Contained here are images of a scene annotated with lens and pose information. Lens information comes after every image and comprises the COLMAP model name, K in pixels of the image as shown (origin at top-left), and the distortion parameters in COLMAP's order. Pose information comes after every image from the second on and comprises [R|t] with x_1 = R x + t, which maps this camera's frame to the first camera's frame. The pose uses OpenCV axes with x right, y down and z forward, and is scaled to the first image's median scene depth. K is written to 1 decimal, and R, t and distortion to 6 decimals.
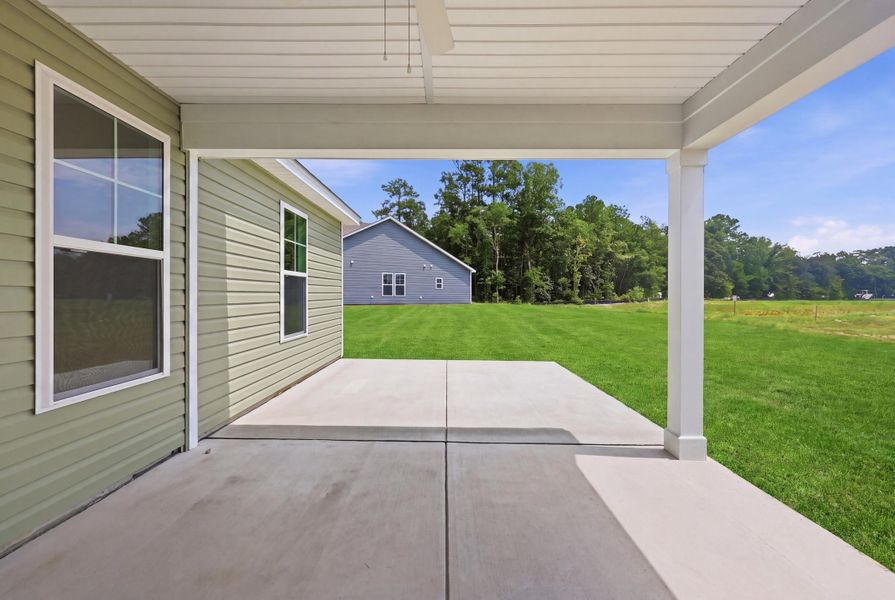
lens RADIAL K [[378.3, 0, 447.5], [0, 378.3, 300.0], [0, 0, 1]] dist [0.000185, -0.000005]
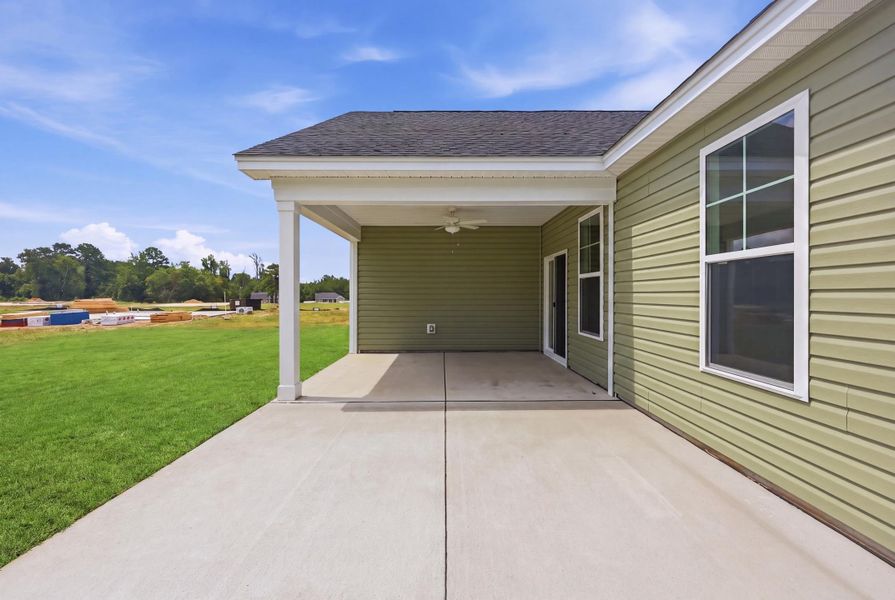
lens RADIAL K [[370.6, 0, 447.5], [0, 370.6, 300.0], [0, 0, 1]] dist [0.000510, -0.000352]
pose [[-0.999983, -0.001745, -0.005627, -0.000230], [-0.001875, 0.999731, 0.023136, -0.001761], [0.005585, 0.023146, -0.999716, 0.148933]]
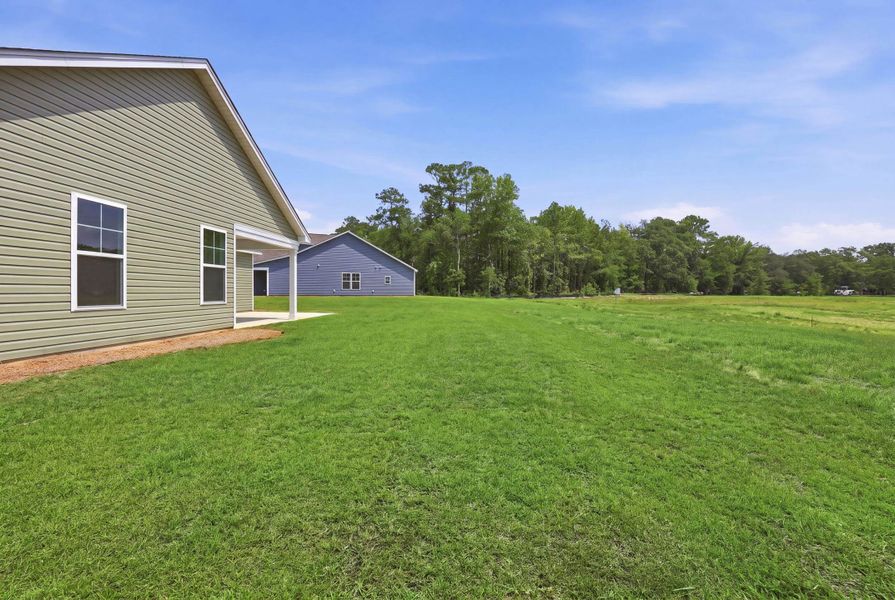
lens RADIAL K [[370.6, 0, 447.5], [0, 370.6, 300.0], [0, 0, 1]] dist [0.000510, -0.000352]
pose [[0.999619, -0.008794, -0.026149, 0.109206], [0.008723, 0.999958, -0.002829, 0.014405], [0.026173, 0.002600, 0.999654, -0.103244]]
